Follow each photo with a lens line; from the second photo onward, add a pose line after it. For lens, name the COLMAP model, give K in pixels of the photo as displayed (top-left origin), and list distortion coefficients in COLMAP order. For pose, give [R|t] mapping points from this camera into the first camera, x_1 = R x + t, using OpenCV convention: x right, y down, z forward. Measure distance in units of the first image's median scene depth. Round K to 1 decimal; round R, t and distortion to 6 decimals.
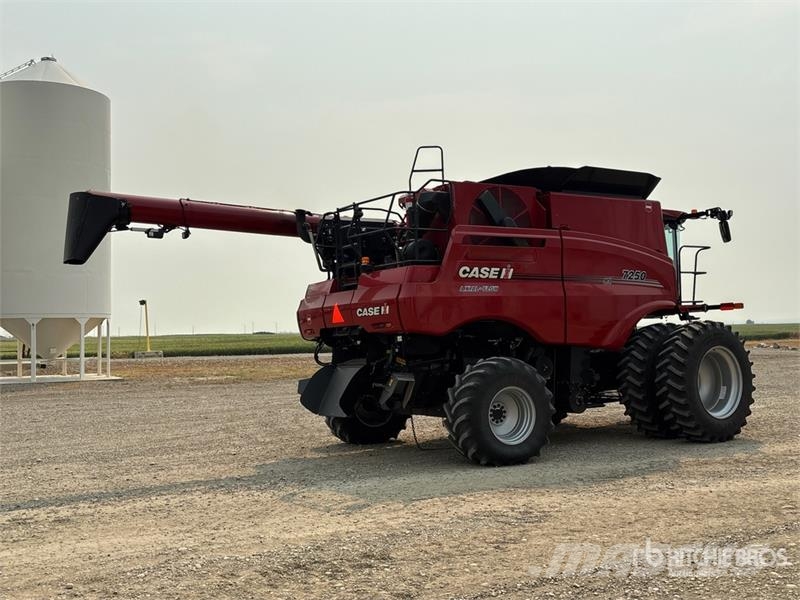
lens RADIAL K [[818.1, 0, 400.0], [0, 818.1, 300.0], [0, 0, 1]] dist [0.244674, -0.799744]
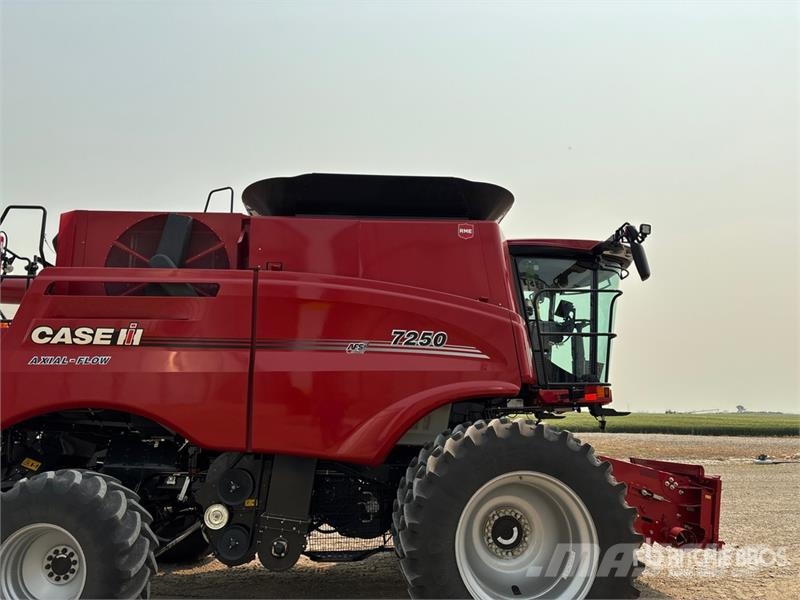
lens RADIAL K [[595.6, 0, 400.0], [0, 595.6, 300.0], [0, 0, 1]] dist [0.070559, -0.092879]
pose [[0.868025, -0.064215, -0.492351, 0.537962], [-0.006538, 0.990038, -0.140652, 0.004260], [0.496478, 0.125308, 0.858957, 0.674850]]
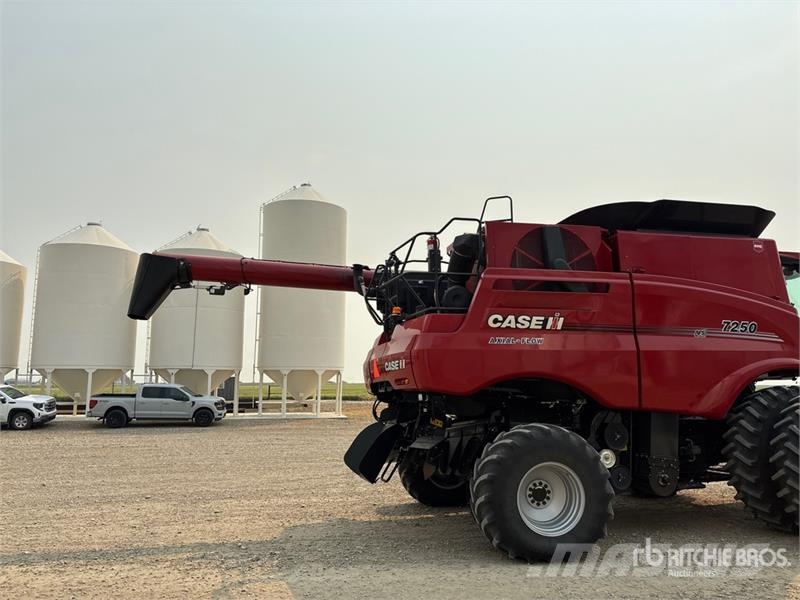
lens RADIAL K [[595.6, 0, 400.0], [0, 595.6, 300.0], [0, 0, 1]] dist [0.070559, -0.092879]
pose [[0.942271, -0.025449, -0.333884, 0.181582], [-0.007857, 0.995153, -0.098025, 0.005556], [0.334760, 0.094990, 0.937503, 0.354197]]
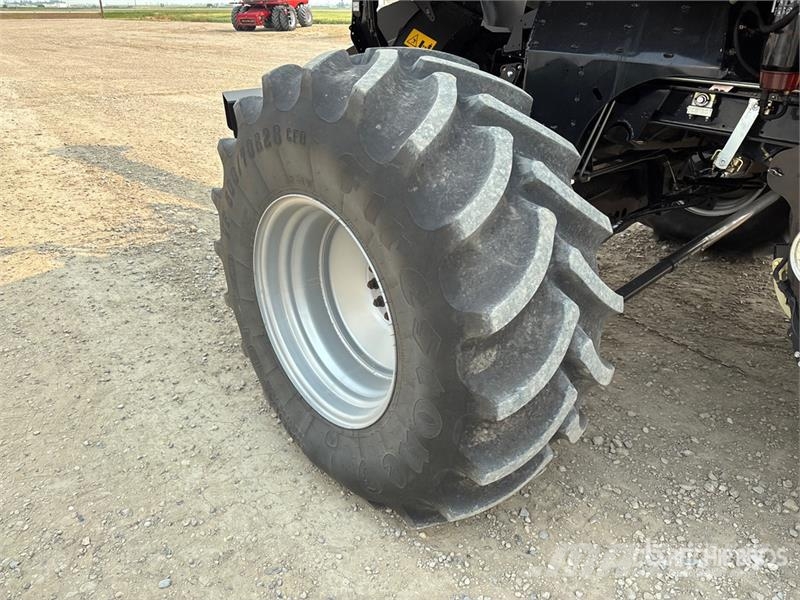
lens RADIAL K [[637.7, 0, 400.0], [0, 637.7, 300.0], [0, 0, 1]] dist [0.008108, 0.003355]
pose [[0.220709, 0.423881, -0.878415, 0.276477], [0.027559, 0.897555, 0.440041, 0.051803], [0.974950, -0.121329, 0.186417, 0.908908]]
